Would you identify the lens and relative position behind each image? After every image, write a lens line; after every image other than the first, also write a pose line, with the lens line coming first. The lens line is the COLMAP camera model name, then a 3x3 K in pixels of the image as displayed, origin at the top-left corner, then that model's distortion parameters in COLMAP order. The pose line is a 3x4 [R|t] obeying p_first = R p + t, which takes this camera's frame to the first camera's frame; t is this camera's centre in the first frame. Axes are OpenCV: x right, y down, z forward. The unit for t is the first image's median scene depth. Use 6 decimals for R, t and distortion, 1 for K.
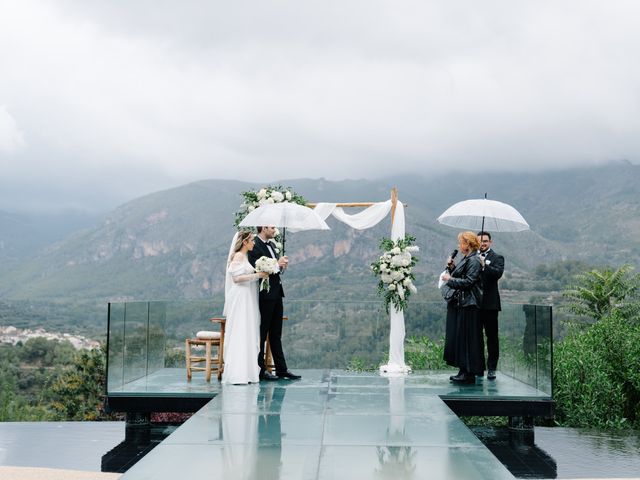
lens RADIAL K [[752.6, 0, 320.0], [0, 752.6, 240.0], [0, 0, 1]] dist [0.097451, 0.012359]
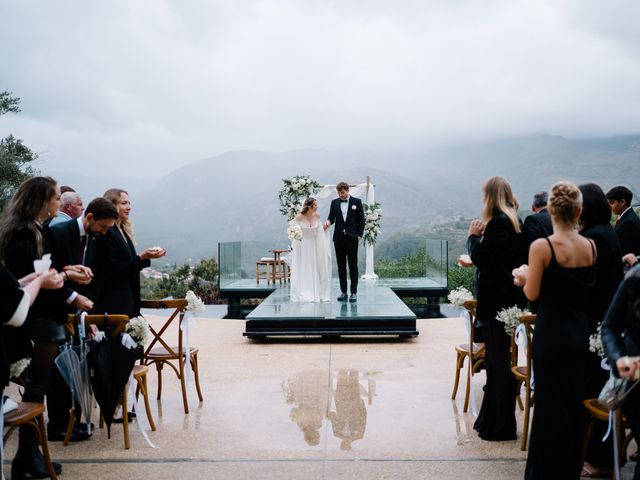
lens RADIAL K [[656.3, 0, 320.0], [0, 656.3, 240.0], [0, 0, 1]] dist [0.000576, 0.002323]
pose [[0.999893, -0.014618, 0.000949, -0.018516], [0.014490, 0.996524, 0.082040, -0.047674], [-0.002145, -0.082017, 0.996629, -0.554966]]
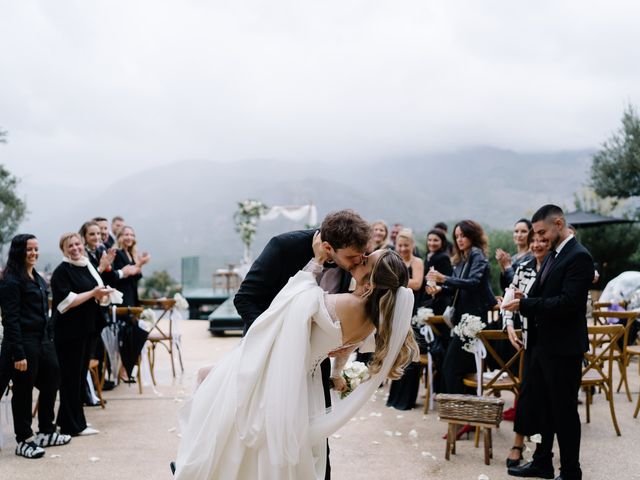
lens RADIAL K [[752.6, 0, 320.0], [0, 752.6, 240.0], [0, 0, 1]] dist [0.097451, 0.012359]
pose [[0.997885, -0.009105, 0.064356, -0.009764], [0.004511, 0.997454, 0.071171, -0.105300], [-0.064840, -0.070730, 0.995386, -1.048010]]
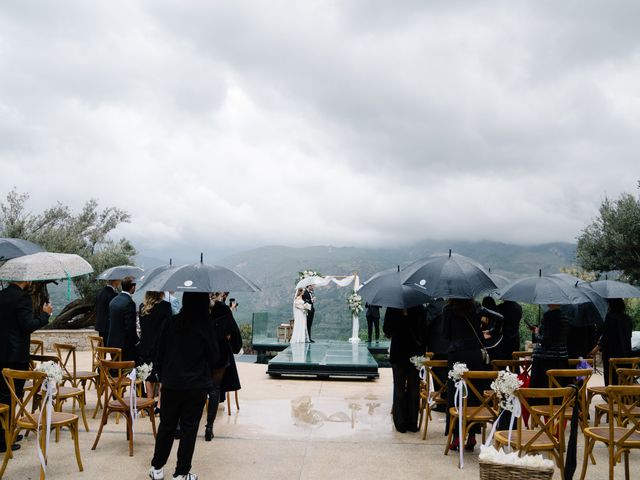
lens RADIAL K [[504.0, 0, 320.0], [0, 504.0, 240.0], [0, 0, 1]] dist [-0.128045, 0.117927]
pose [[0.999643, 0.012913, -0.023388, 0.015457], [-0.014303, 0.998080, -0.060269, -0.069299], [0.022565, 0.060582, 0.997908, -0.770238]]
